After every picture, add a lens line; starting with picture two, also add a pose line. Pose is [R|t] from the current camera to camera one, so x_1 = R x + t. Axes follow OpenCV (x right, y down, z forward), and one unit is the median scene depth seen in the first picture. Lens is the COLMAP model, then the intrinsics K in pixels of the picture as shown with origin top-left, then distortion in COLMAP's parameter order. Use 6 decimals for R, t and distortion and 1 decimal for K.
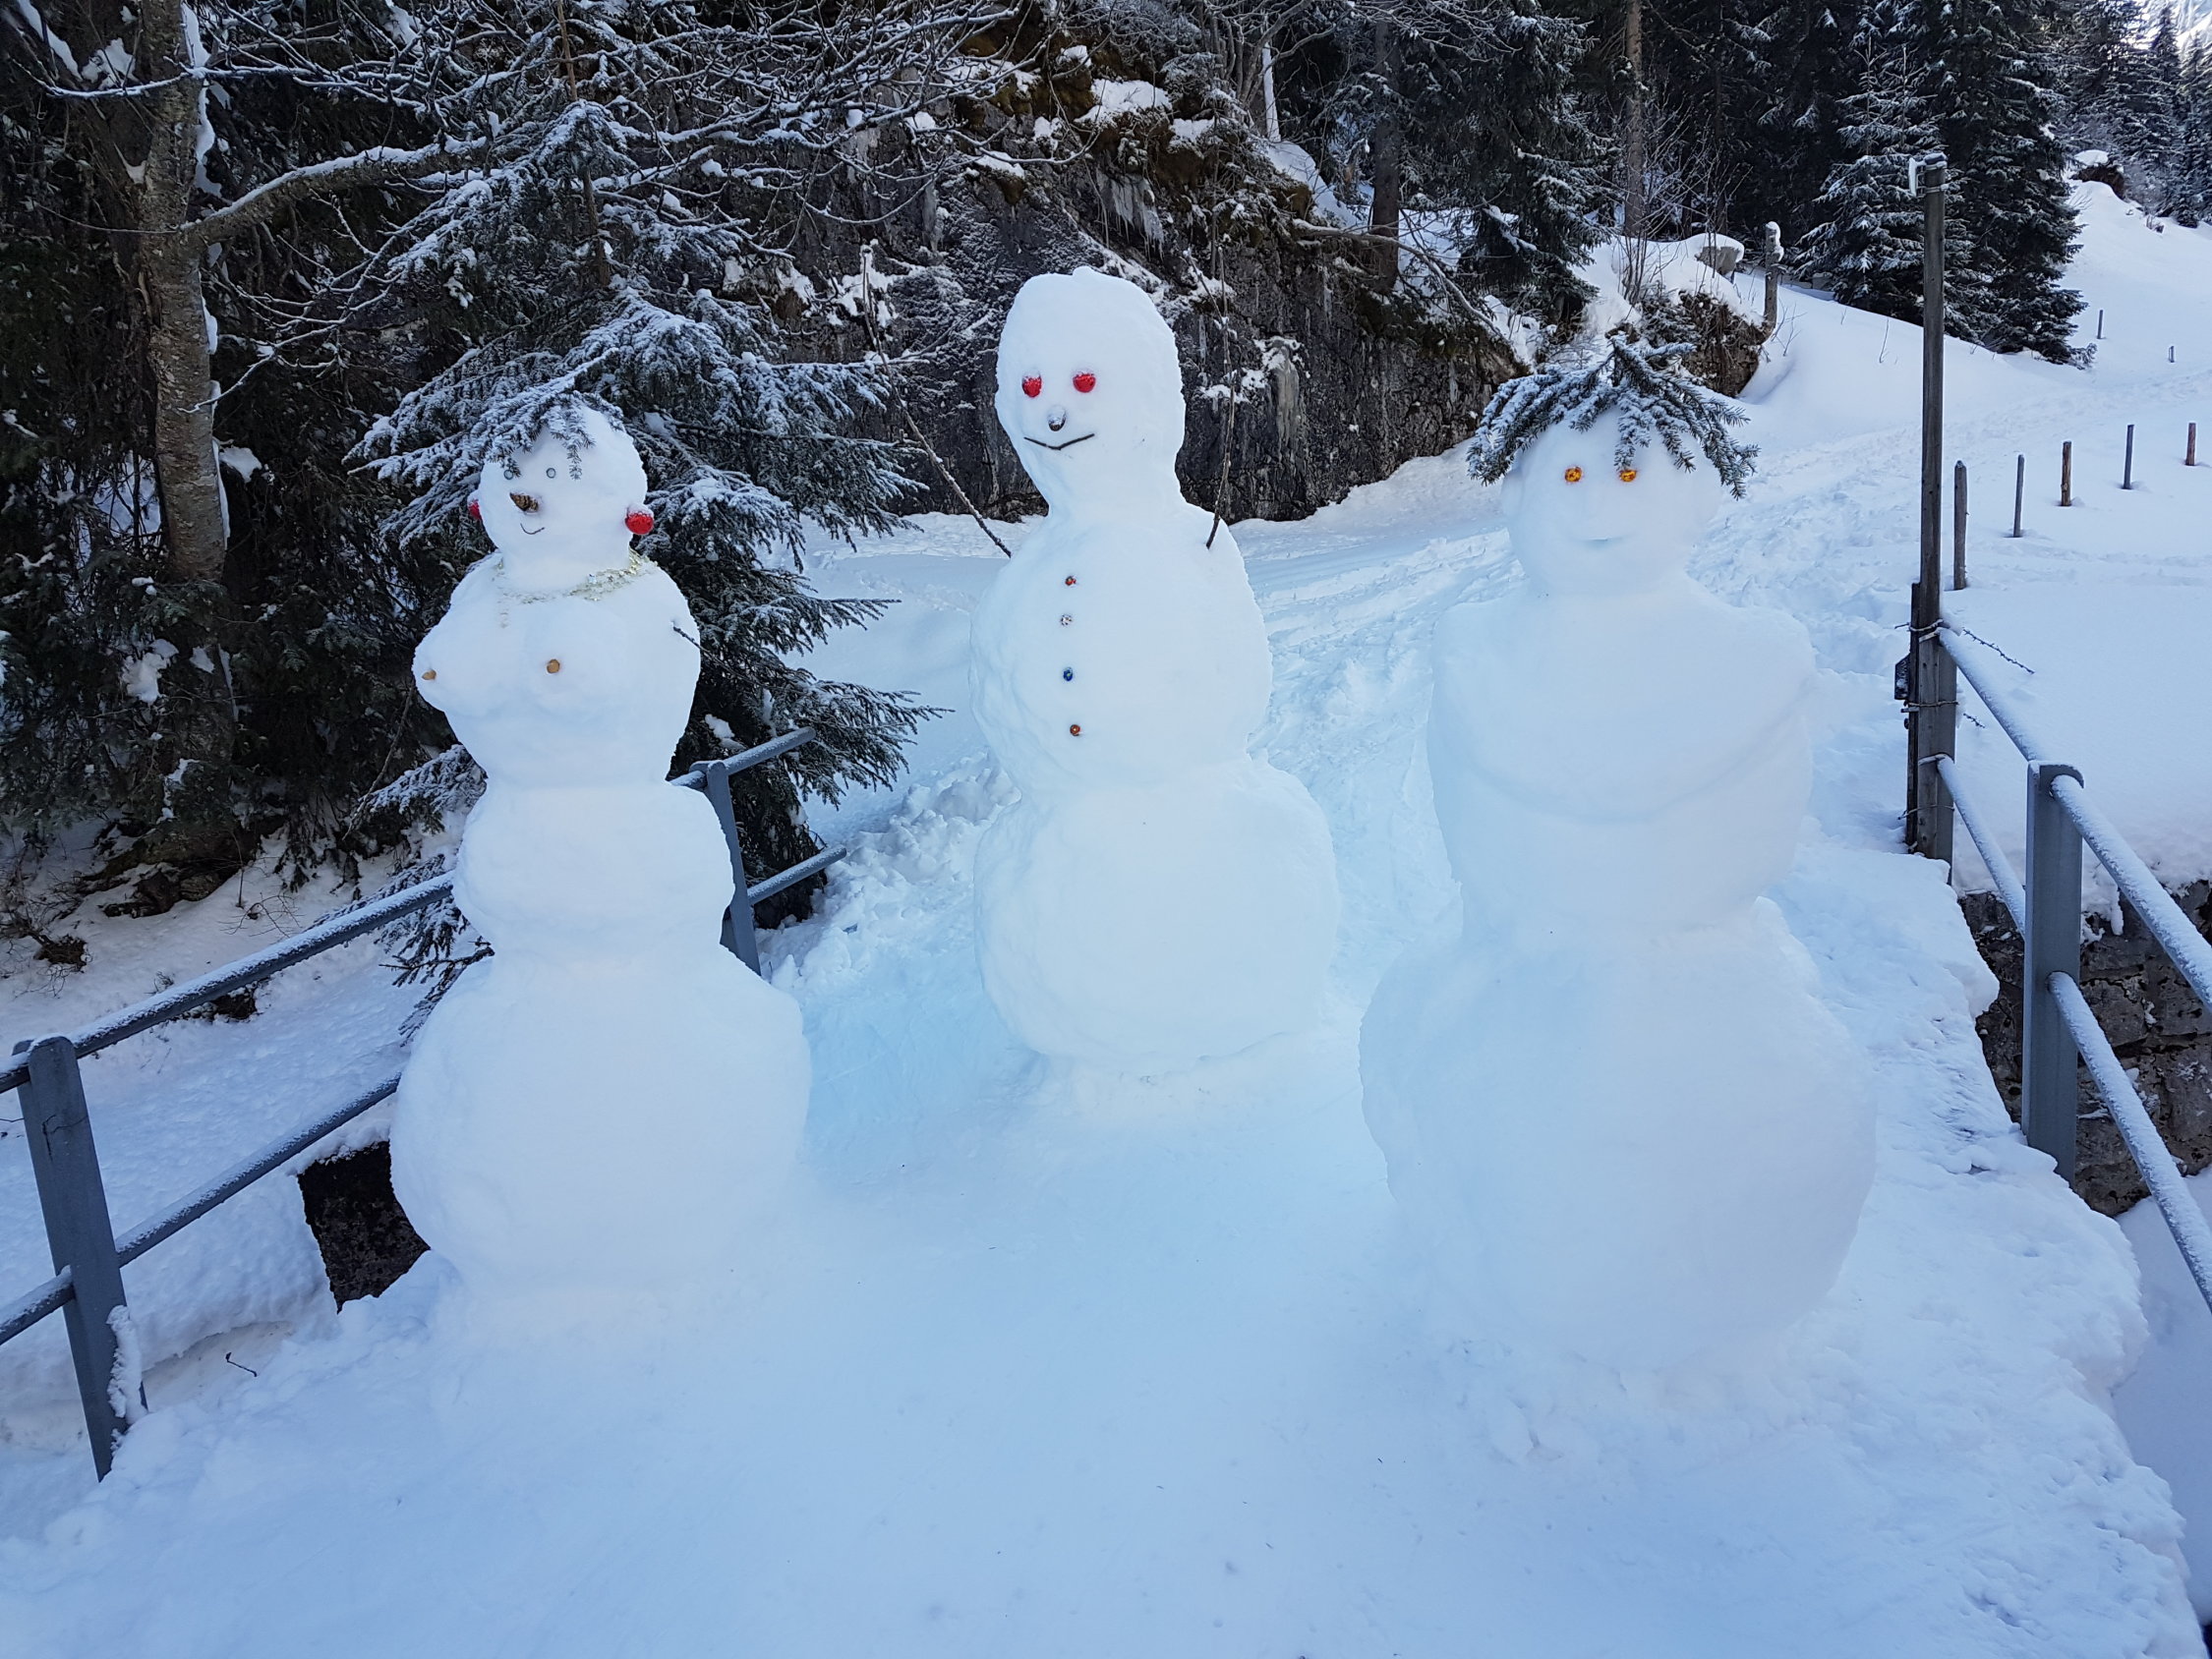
lens RADIAL K [[1642.4, 0, 1106.0], [0, 1642.4, 829.5], [0, 0, 1]] dist [0.161074, -0.179665]
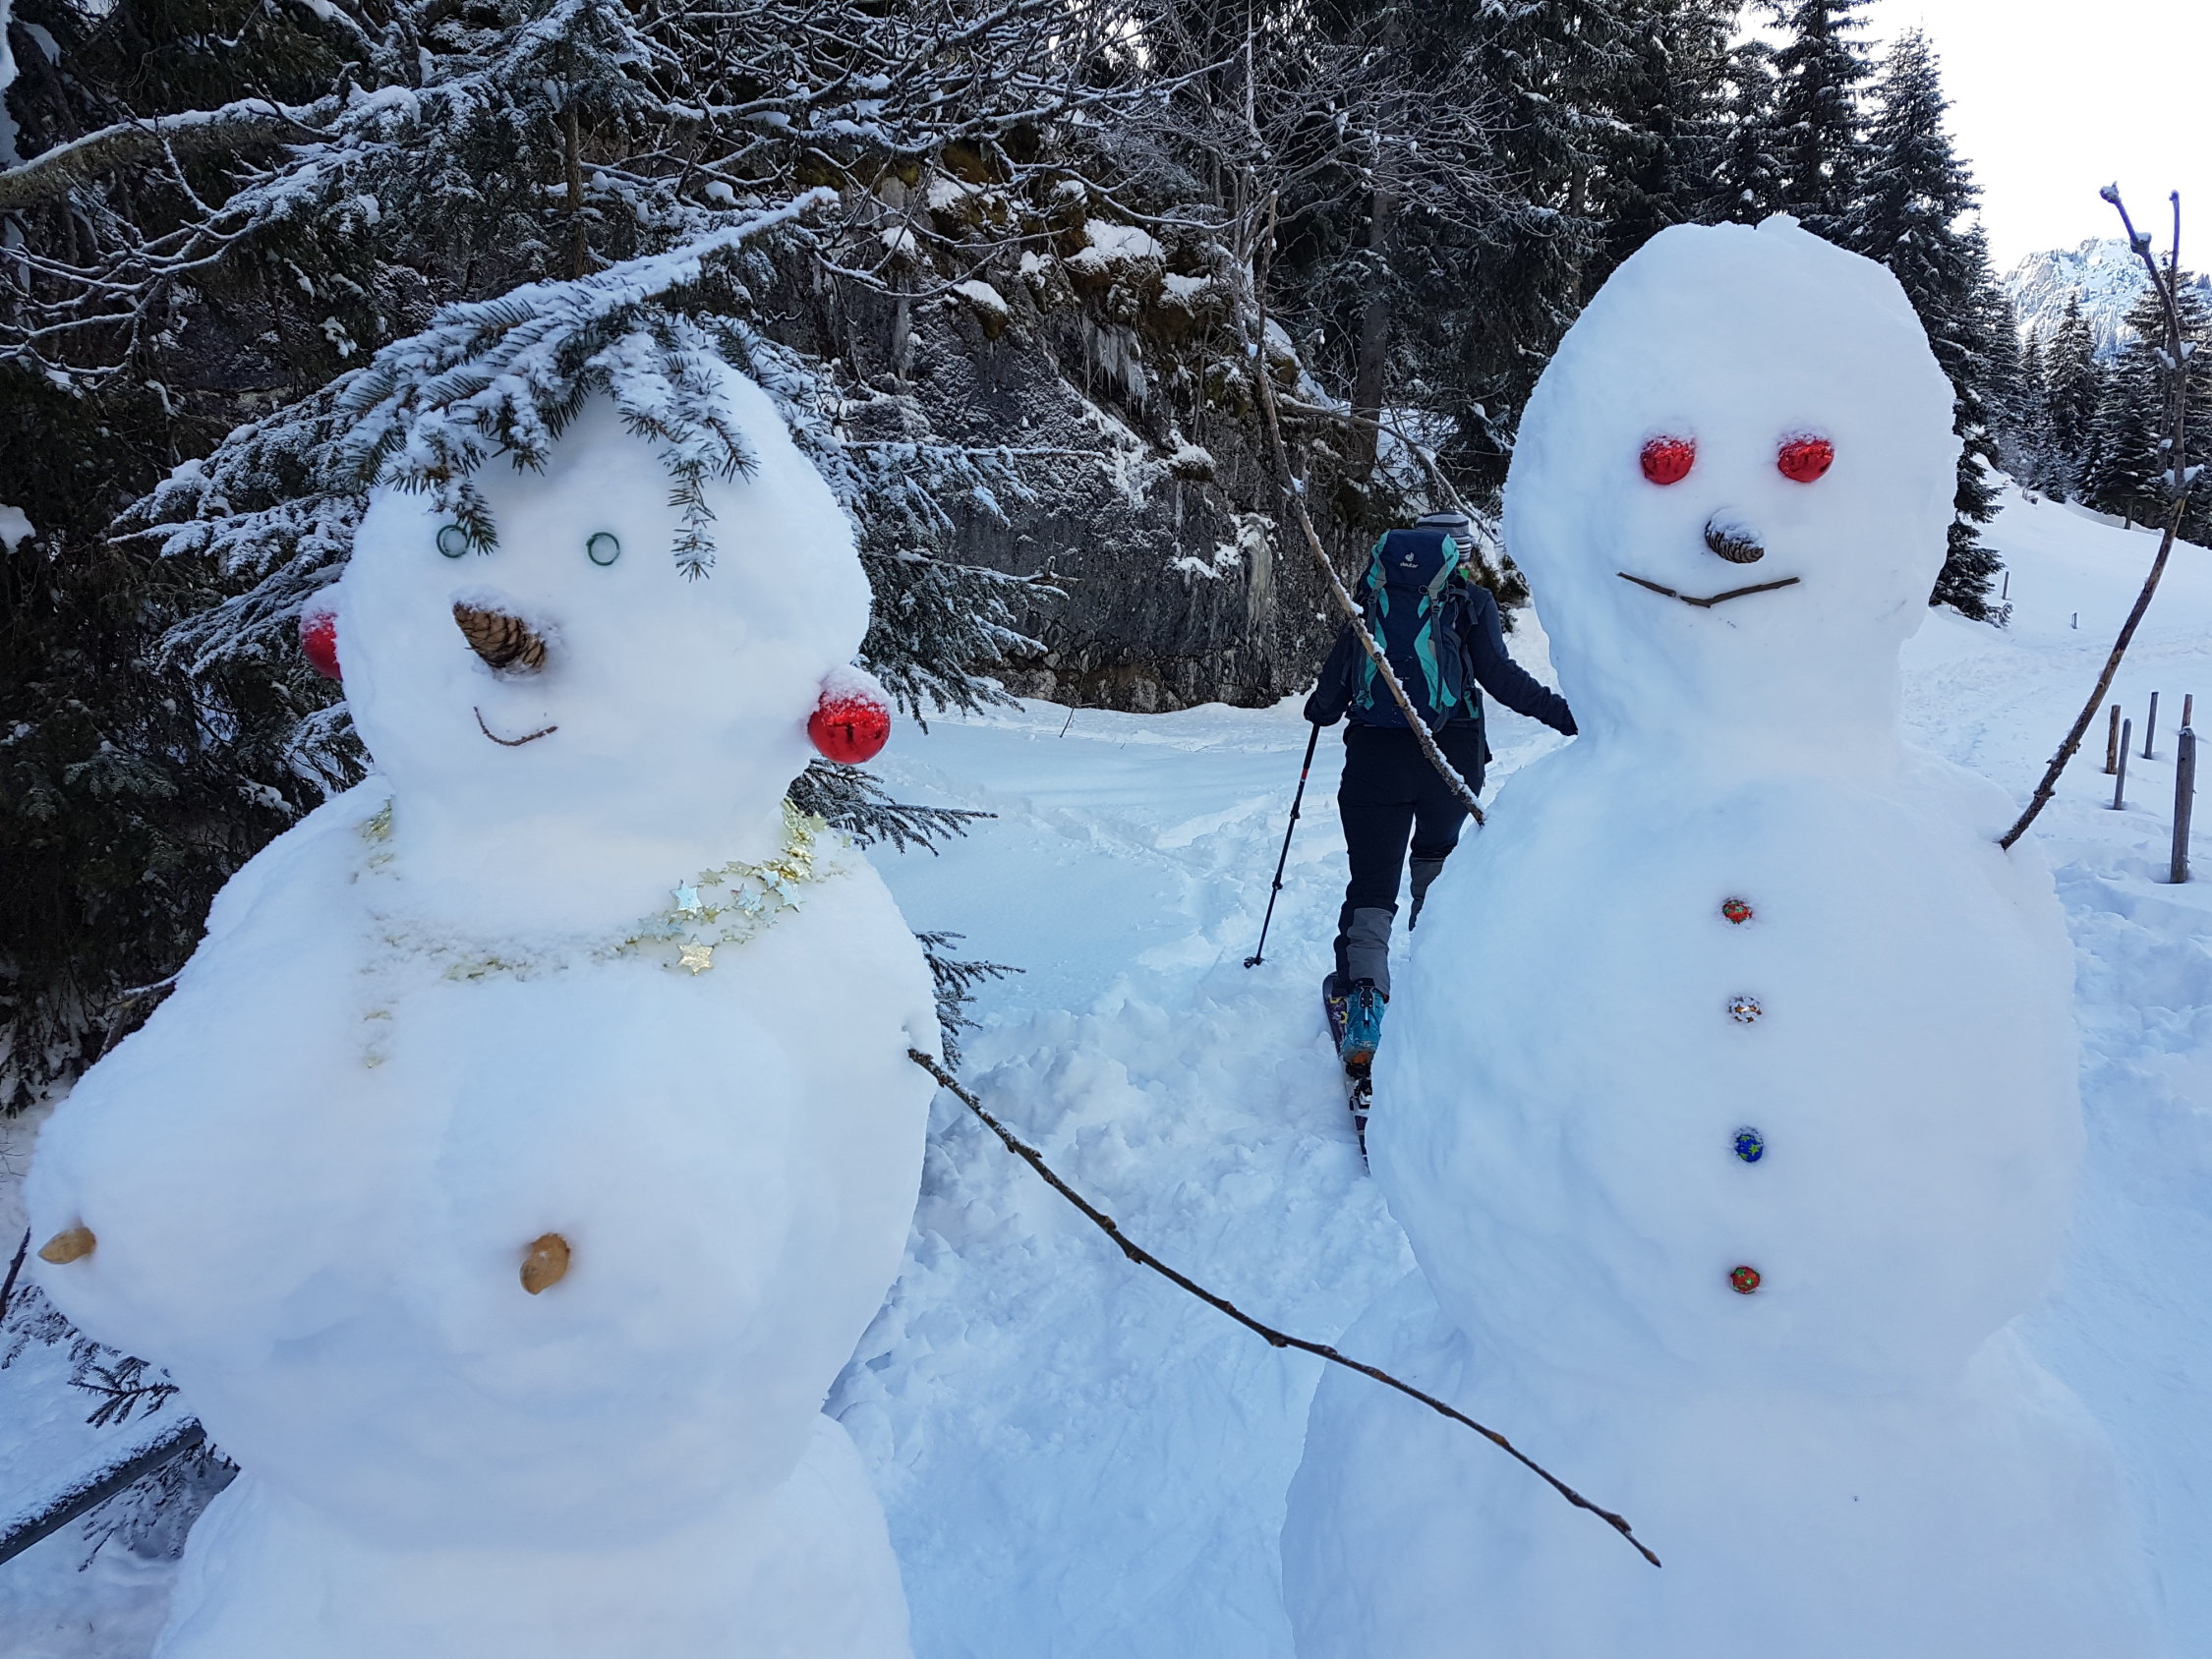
lens RADIAL K [[1654.7, 0, 1121.7], [0, 1654.7, 866.5], [0, 0, 1]] dist [0.200850, -0.265561]
pose [[0.993102, 0.079740, 0.085969, -0.040261], [-0.072827, 0.994069, -0.080761, -0.021473], [-0.091899, 0.073943, 0.993019, 0.107722]]
